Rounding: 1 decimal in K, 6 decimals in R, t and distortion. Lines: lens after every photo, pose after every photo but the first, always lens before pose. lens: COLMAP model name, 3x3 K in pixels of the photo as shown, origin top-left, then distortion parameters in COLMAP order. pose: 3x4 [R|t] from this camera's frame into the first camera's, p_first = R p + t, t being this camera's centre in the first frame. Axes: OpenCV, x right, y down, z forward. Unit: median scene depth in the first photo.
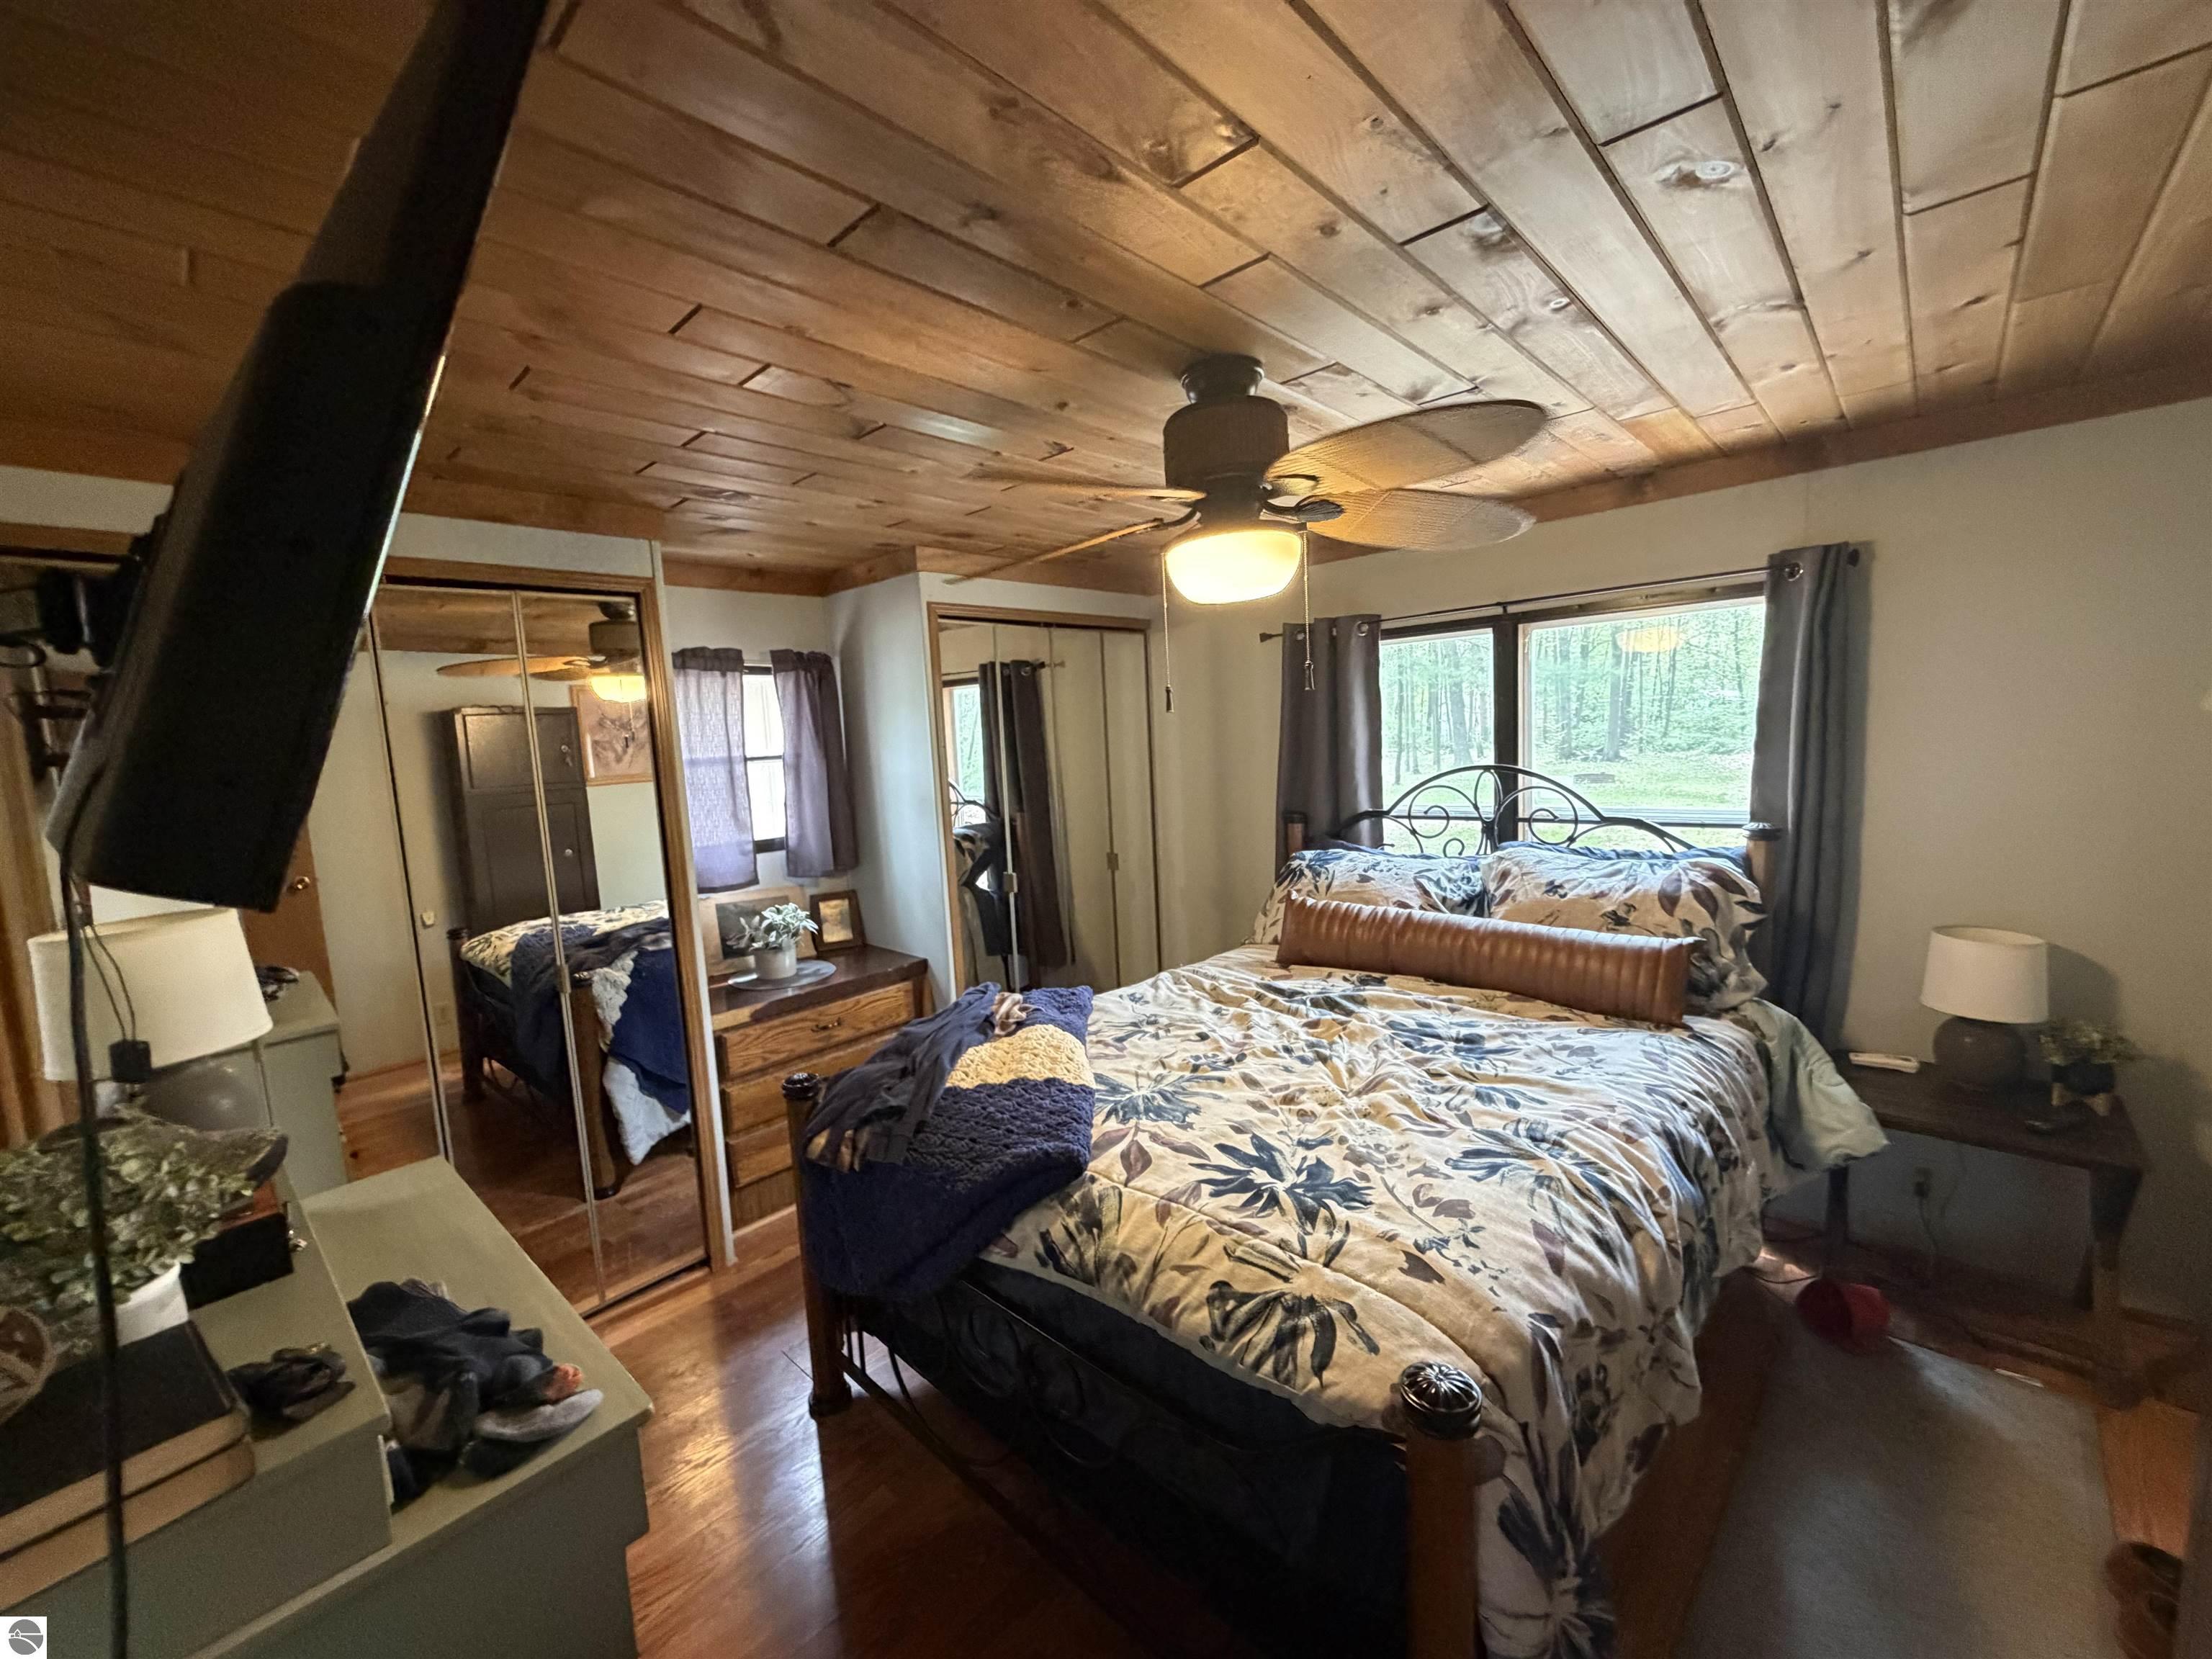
lens RADIAL K [[889.2, 0, 1101.1], [0, 889.2, 827.2], [0, 0, 1]] dist [0.002592, 0.000124]
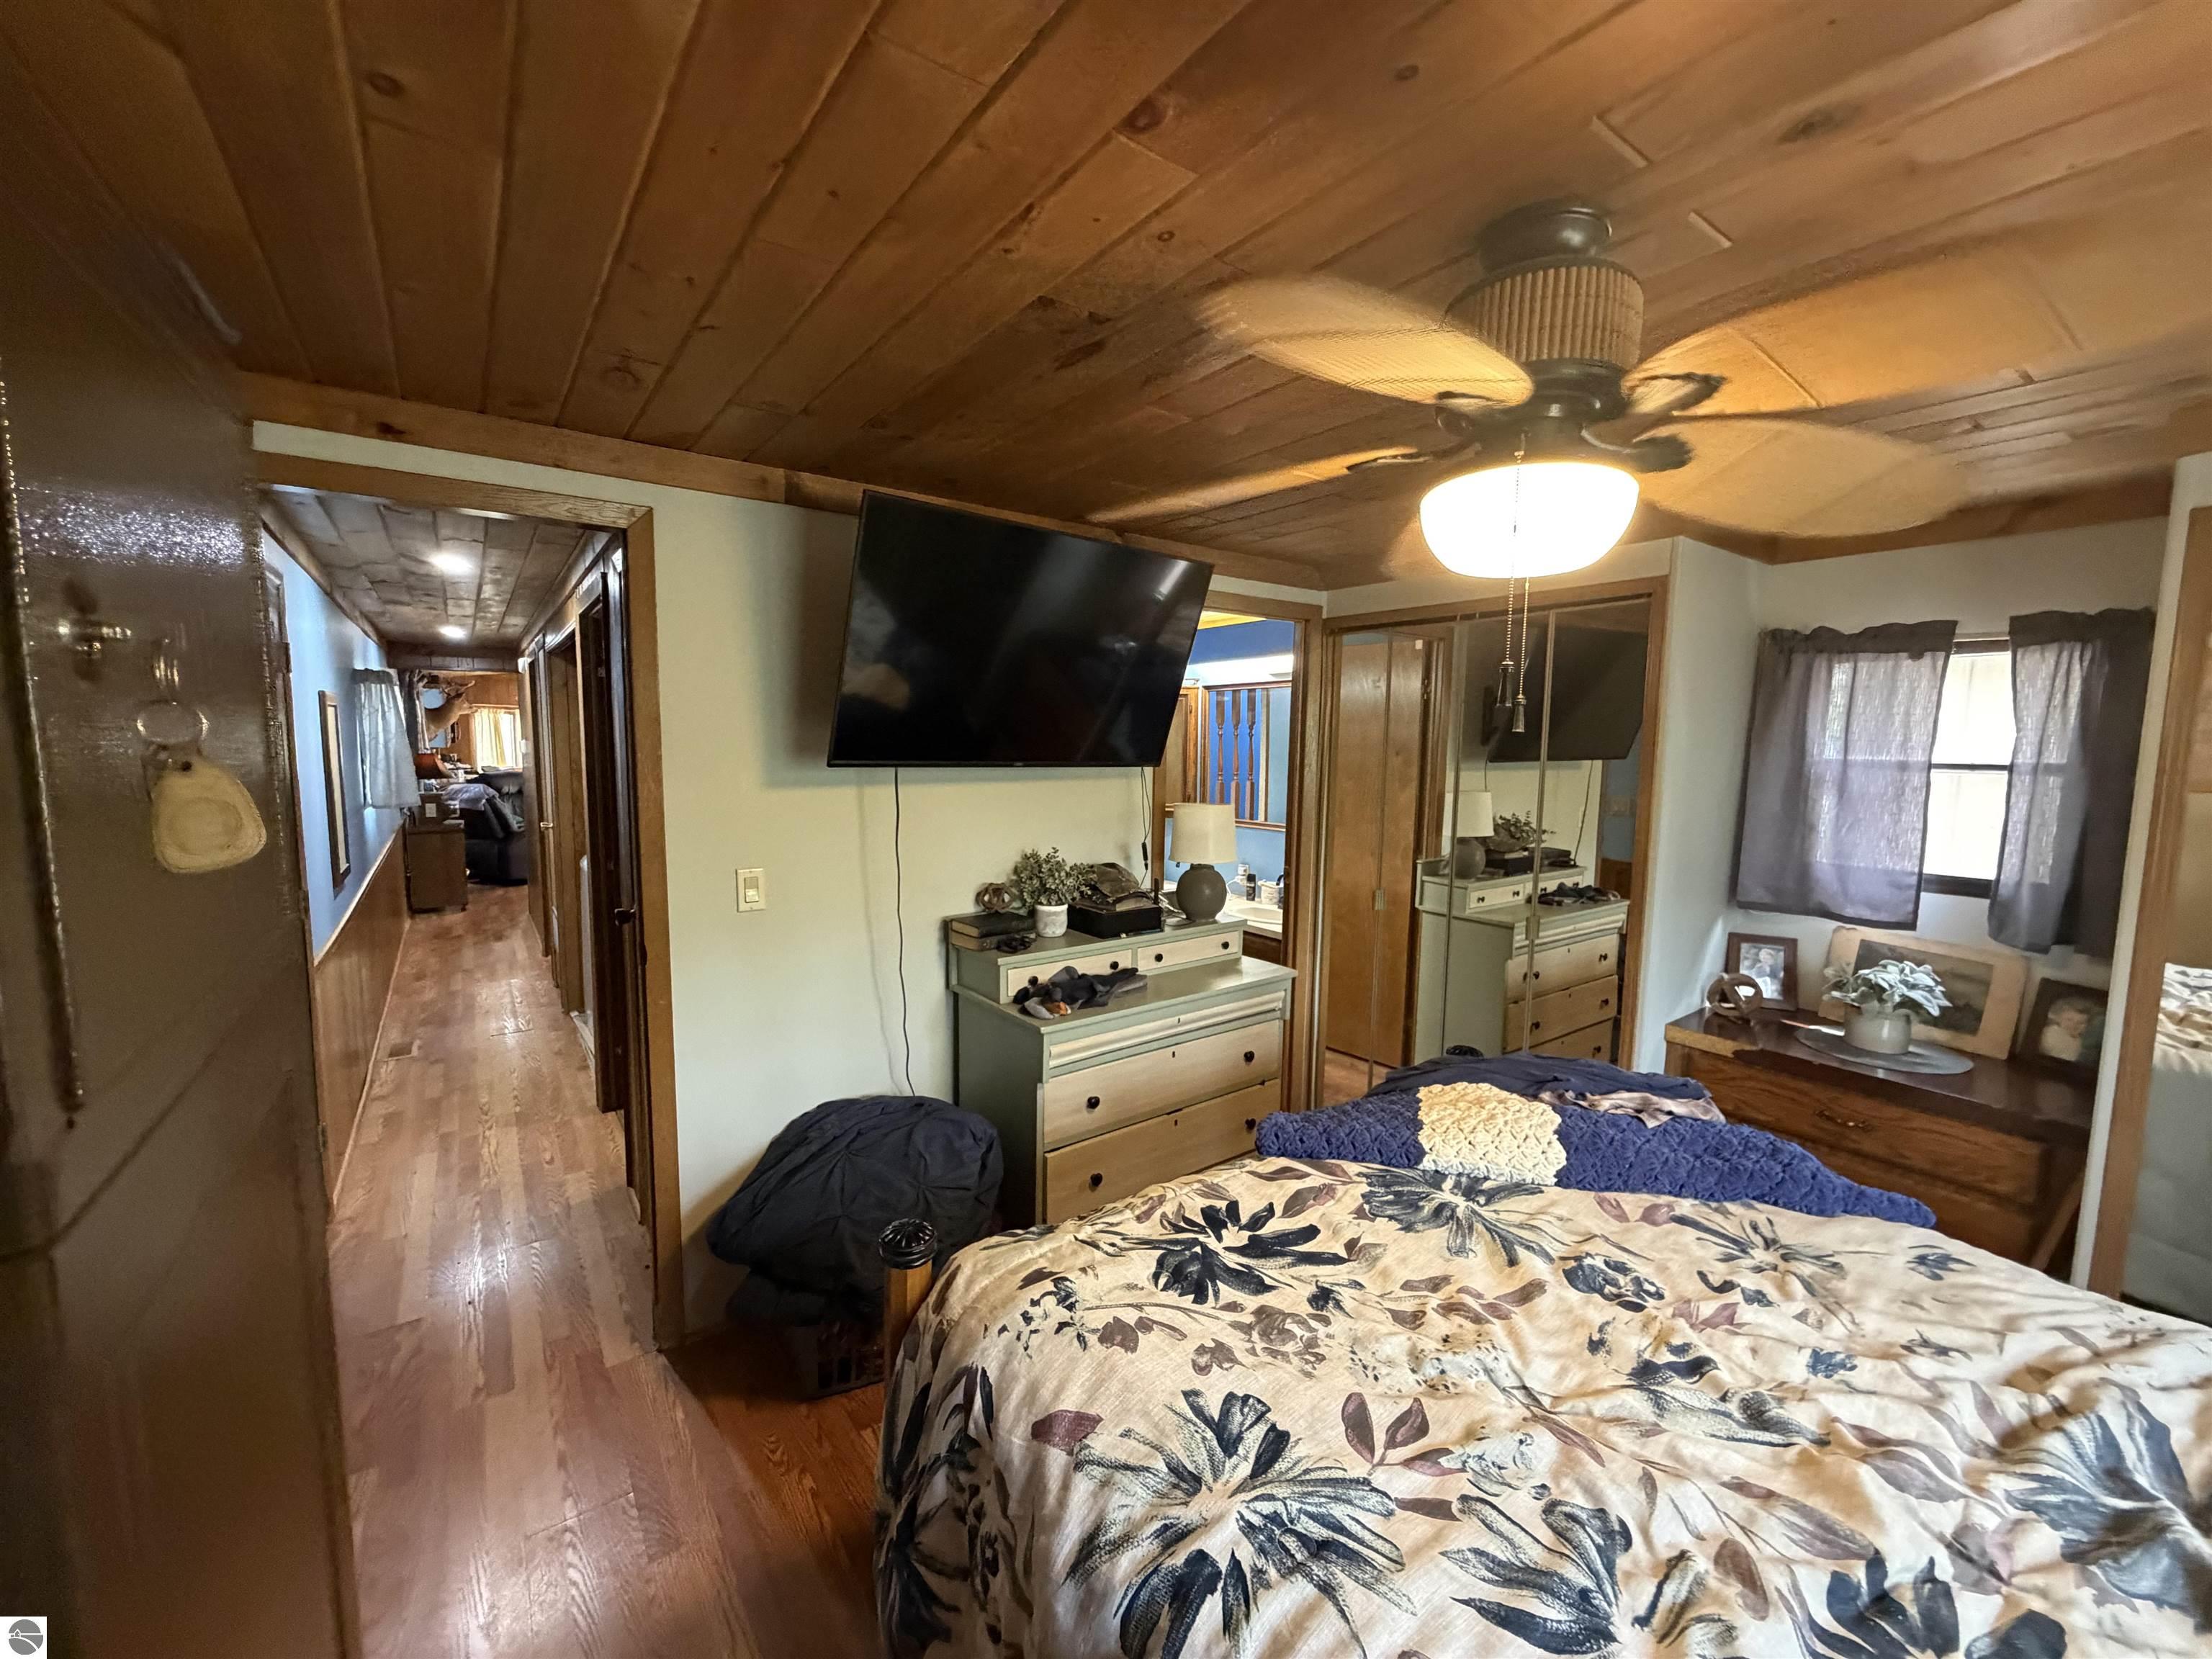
lens RADIAL K [[889.2, 0, 1105.1], [0, 889.2, 833.8], [0, 0, 1]] dist [0.002592, 0.000124]
pose [[-0.197121, 0.150570, -0.968748, 0.869290], [-0.104647, 0.979259, 0.173497, -0.139819], [0.974778, 0.135576, -0.177276, 0.809528]]
